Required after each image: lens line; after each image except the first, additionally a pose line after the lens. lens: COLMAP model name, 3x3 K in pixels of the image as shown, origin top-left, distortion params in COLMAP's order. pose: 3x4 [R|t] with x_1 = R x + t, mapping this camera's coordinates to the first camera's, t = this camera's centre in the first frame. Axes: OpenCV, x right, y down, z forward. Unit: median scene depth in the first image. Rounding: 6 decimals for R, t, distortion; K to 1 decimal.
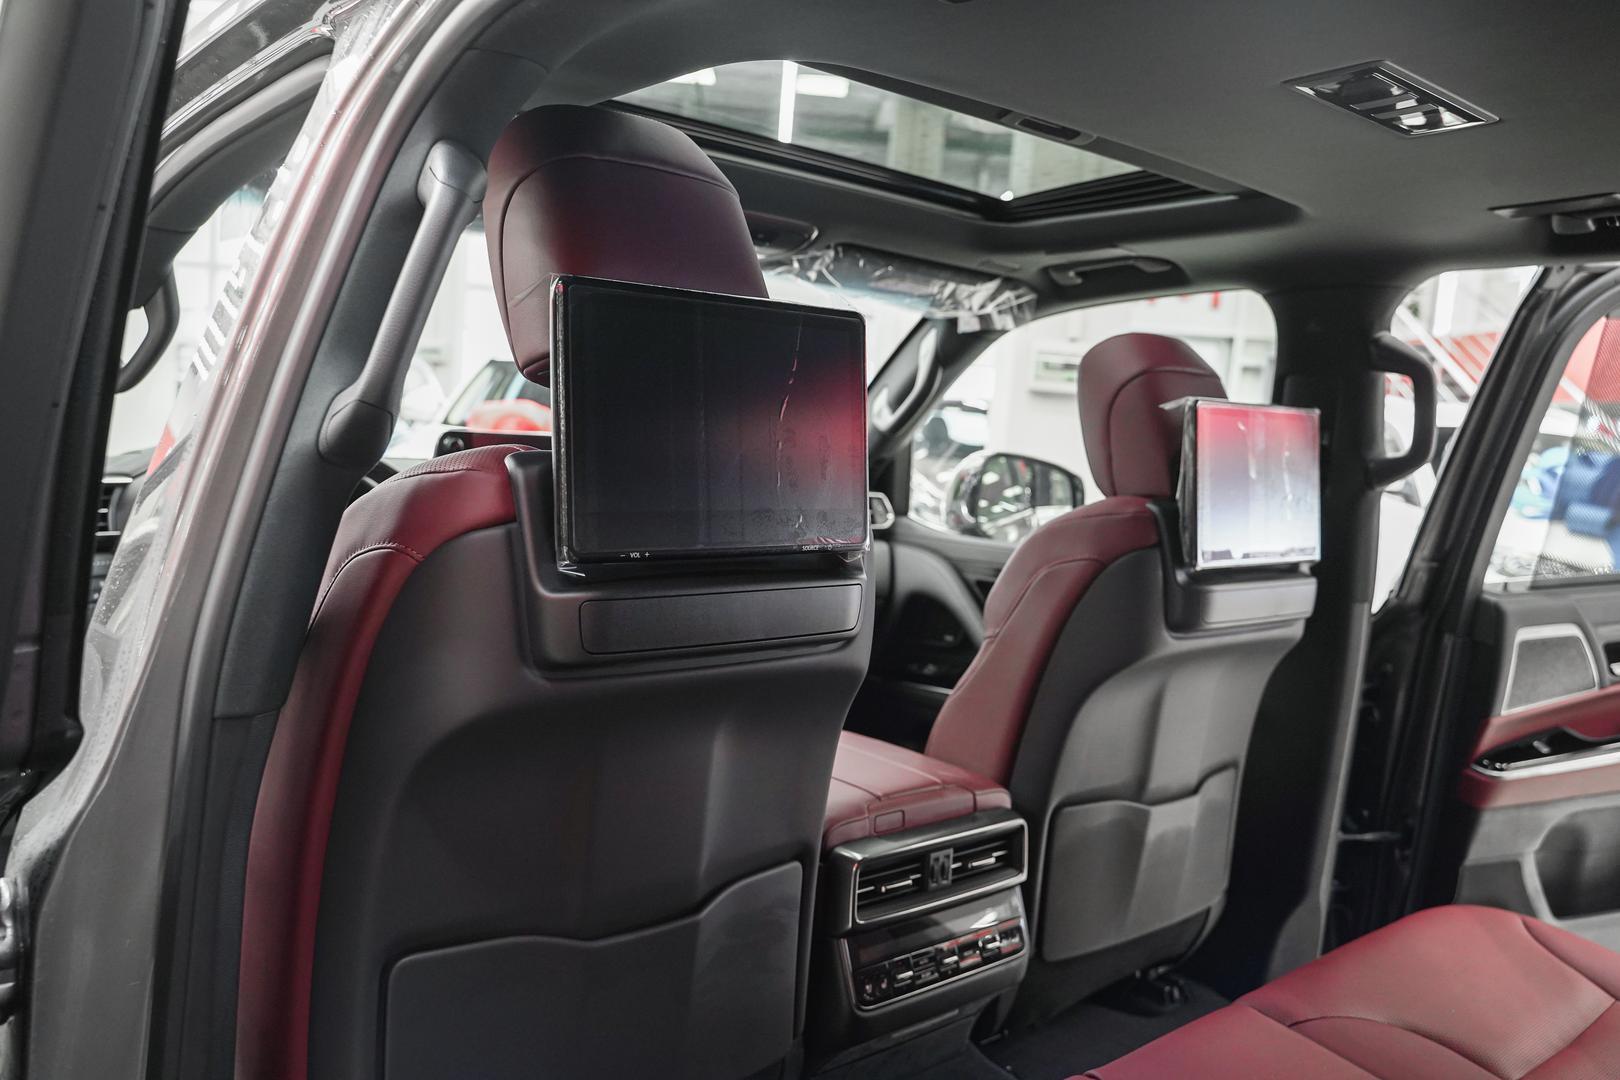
lens RADIAL K [[1287.0, 0, 810.0], [0, 1287.0, 540.0], [0, 0, 1]] dist [-0.014686, 0.001413]
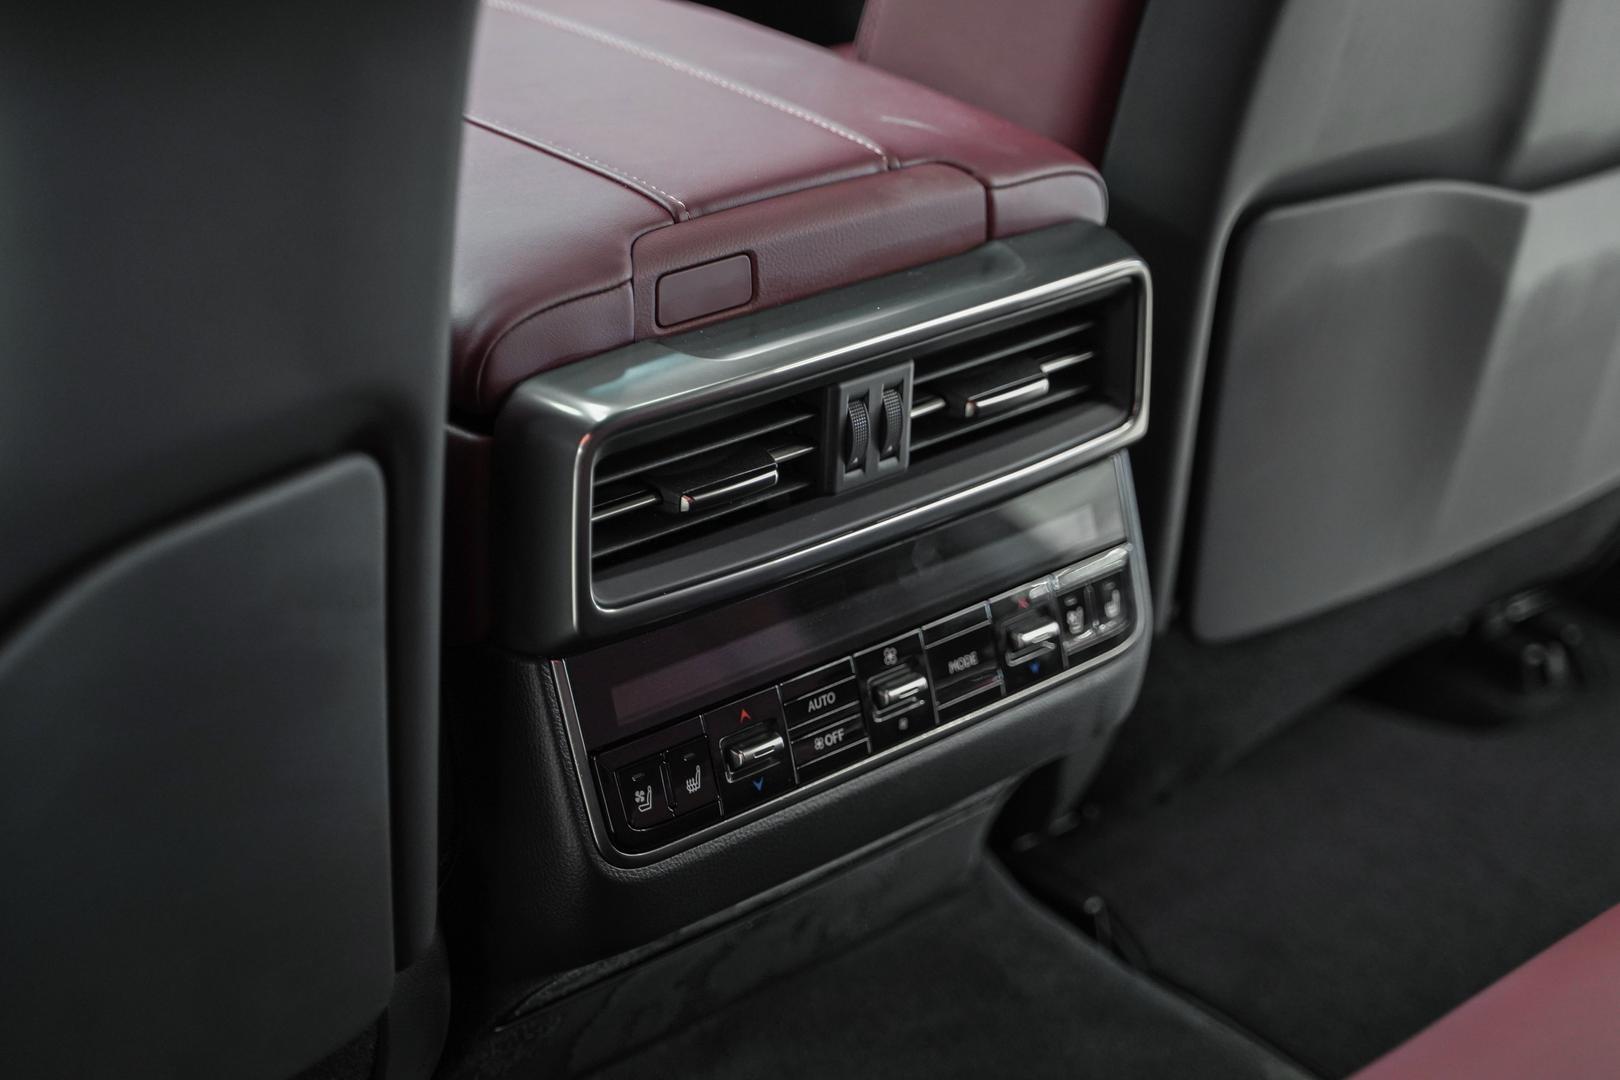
lens RADIAL K [[2886.4, 0, 810.0], [0, 2886.4, 540.0], [0, 0, 1]] dist [-0.029550, 0.001347]
pose [[0.999488, -0.024694, 0.020322, 0.065814], [0.016056, 0.937014, 0.348923, 0.029088], [-0.027659, -0.348419, 0.936931, 0.295699]]
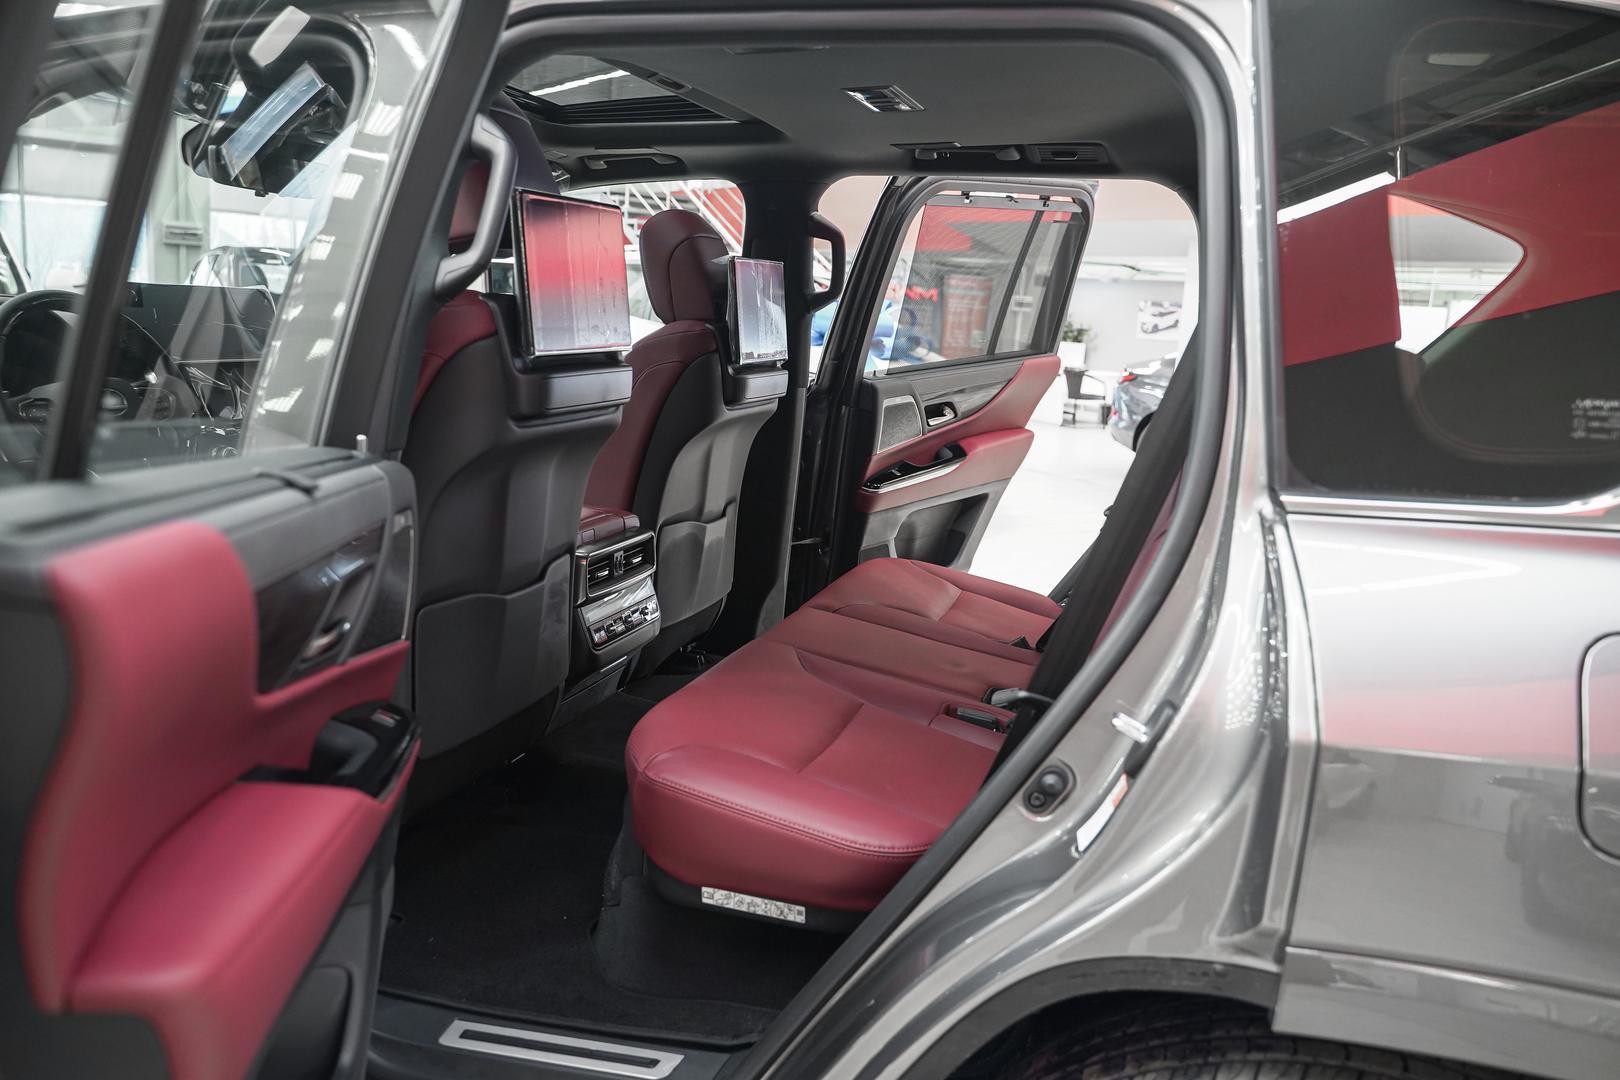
lens RADIAL K [[1287.0, 0, 810.0], [0, 1287.0, 540.0], [0, 0, 1]] dist [-0.014686, 0.001413]
pose [[0.846535, -0.115479, 0.519658, -0.476627], [0.053176, 0.989649, 0.133296, 0.029525], [-0.529671, -0.085207, 0.843912, -0.408094]]
